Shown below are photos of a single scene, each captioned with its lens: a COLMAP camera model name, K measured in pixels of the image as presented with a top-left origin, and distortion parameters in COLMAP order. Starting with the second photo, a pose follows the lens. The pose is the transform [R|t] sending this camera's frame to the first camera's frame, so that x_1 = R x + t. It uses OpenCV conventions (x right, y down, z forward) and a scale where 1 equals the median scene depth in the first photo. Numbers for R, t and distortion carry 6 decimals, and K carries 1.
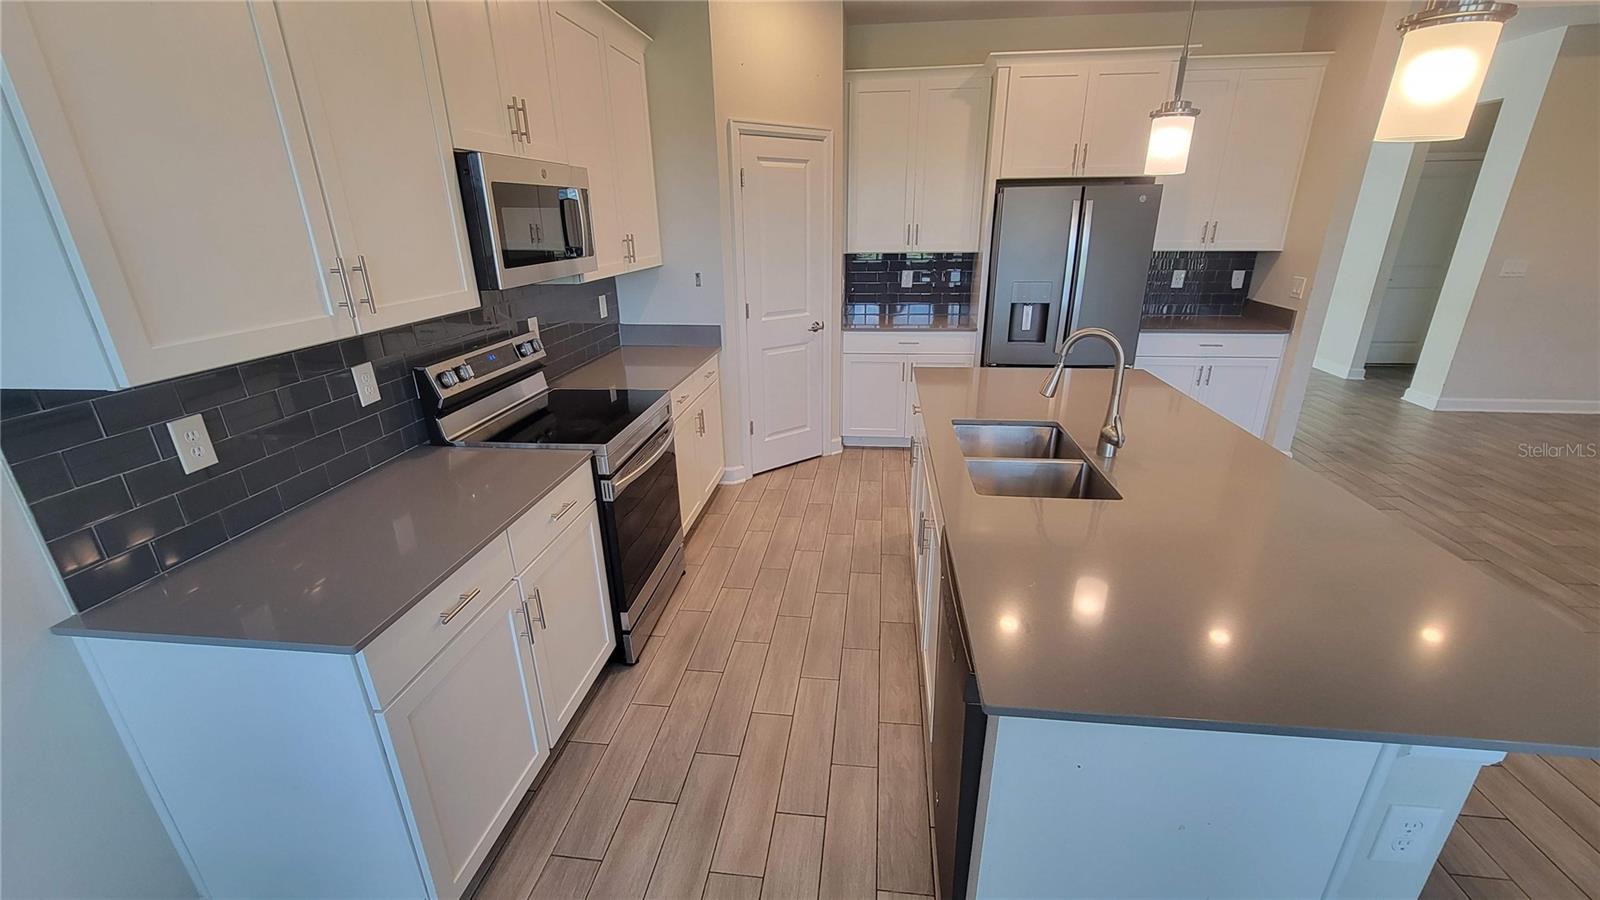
lens RADIAL K [[655.7, 0, 798.3], [0, 655.7, 460.7], [0, 0, 1]] dist [0.000408, 0.000019]
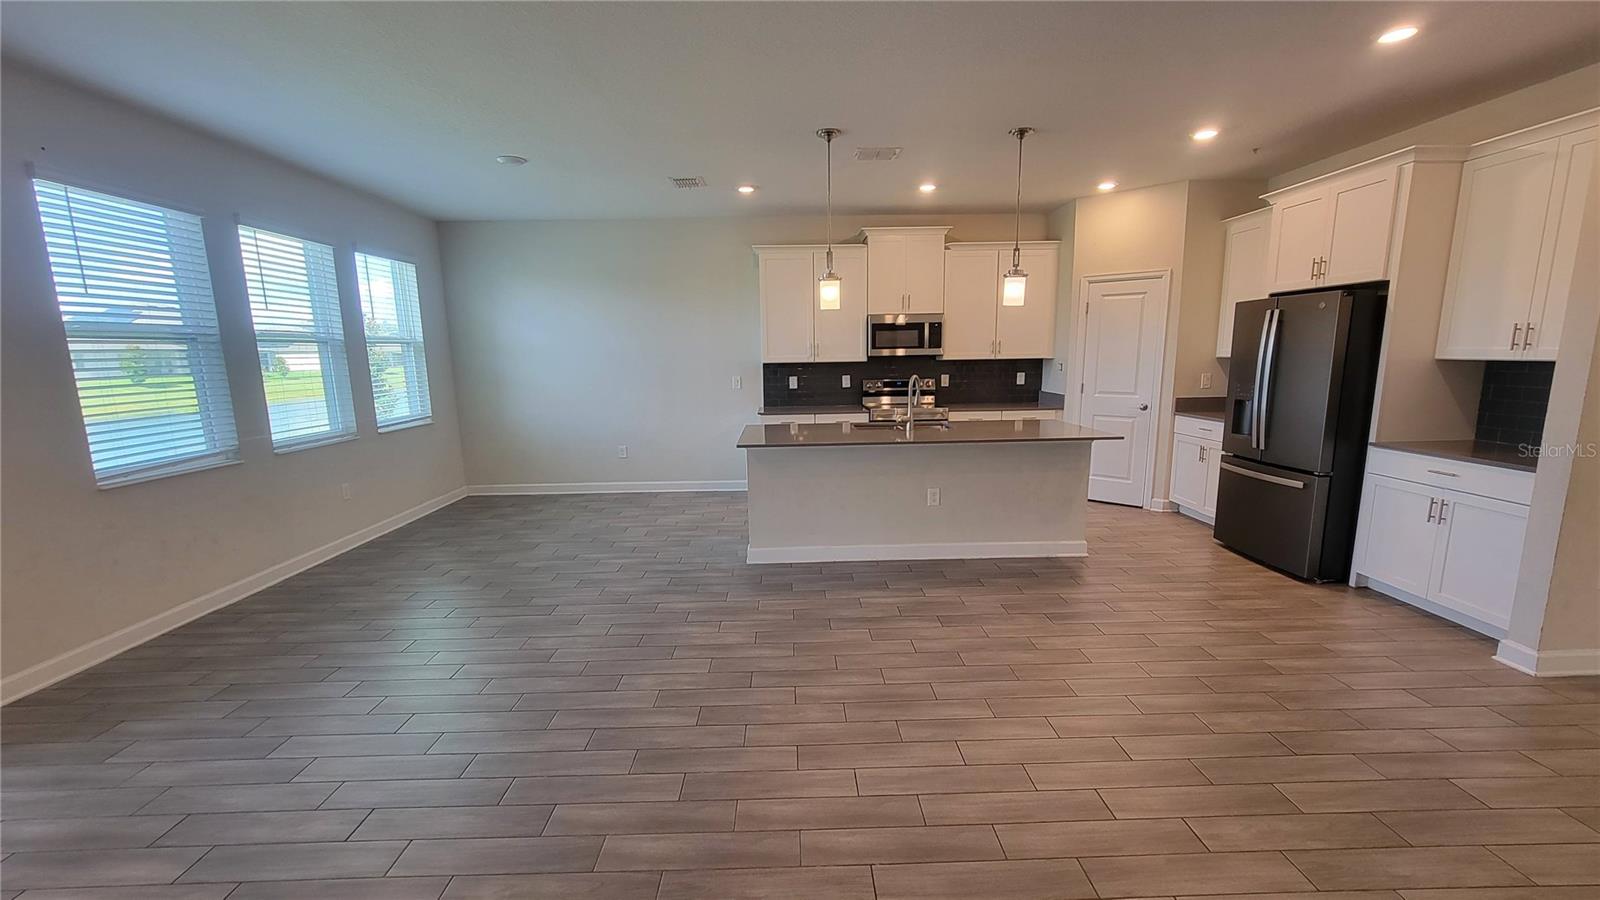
lens RADIAL K [[643.7, 0, 820.6], [0, 643.7, 492.9], [0, 0, 1]] dist [-0.001305, -0.000058]
pose [[0.142026, 0.220235, -0.965052, 1.453711], [-0.329270, 0.929927, 0.163761, -0.036626], [0.933493, 0.294504, 0.204591, 0.158713]]
